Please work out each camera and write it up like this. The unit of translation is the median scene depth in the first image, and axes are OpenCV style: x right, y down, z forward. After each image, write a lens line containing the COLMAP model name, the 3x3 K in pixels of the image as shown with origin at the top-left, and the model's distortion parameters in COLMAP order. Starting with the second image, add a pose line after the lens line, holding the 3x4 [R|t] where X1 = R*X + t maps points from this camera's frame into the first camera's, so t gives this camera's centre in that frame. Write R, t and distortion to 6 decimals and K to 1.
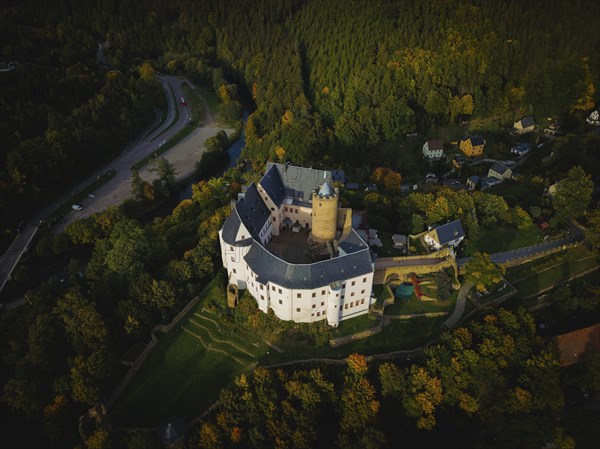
lens RADIAL K [[423.6, 0, 300.0], [0, 423.6, 224.5], [0, 0, 1]] dist [-0.000420, -0.001803]
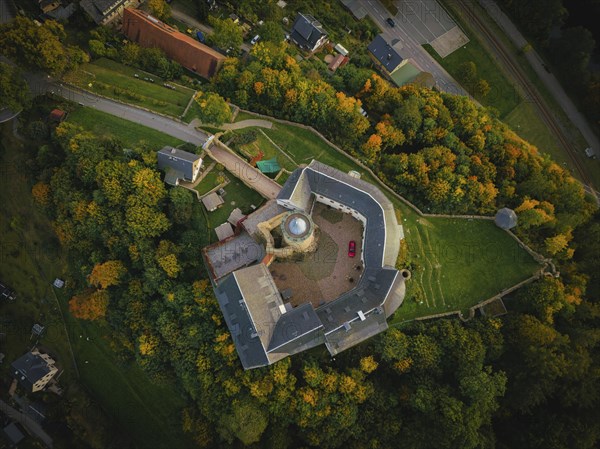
lens RADIAL K [[423.6, 0, 300.0], [0, 423.6, 224.5], [0, 0, 1]] dist [-0.000420, -0.001803]
pose [[-0.676978, -0.711476, 0.188425, -0.082146], [0.445260, -0.192055, 0.874562, -0.663063], [-0.586042, 0.675957, 0.446808, 0.518671]]
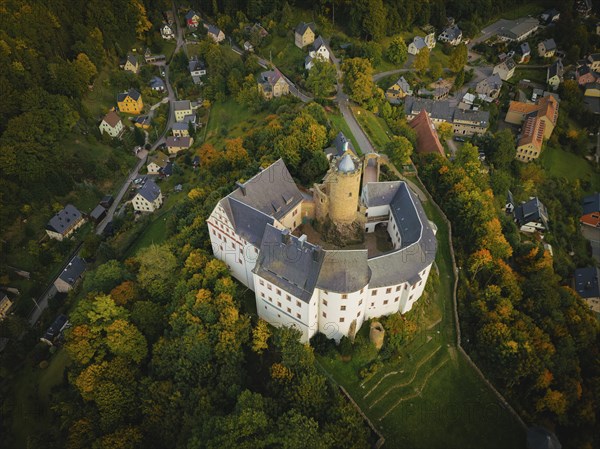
lens RADIAL K [[423.6, 0, 300.0], [0, 423.6, 224.5], [0, 0, 1]] dist [-0.000420, -0.001803]
pose [[0.318585, -0.635745, 0.703087, -0.536696], [0.538848, 0.731696, 0.417449, -0.339914], [-0.779837, 0.245865, 0.575678, 0.502131]]
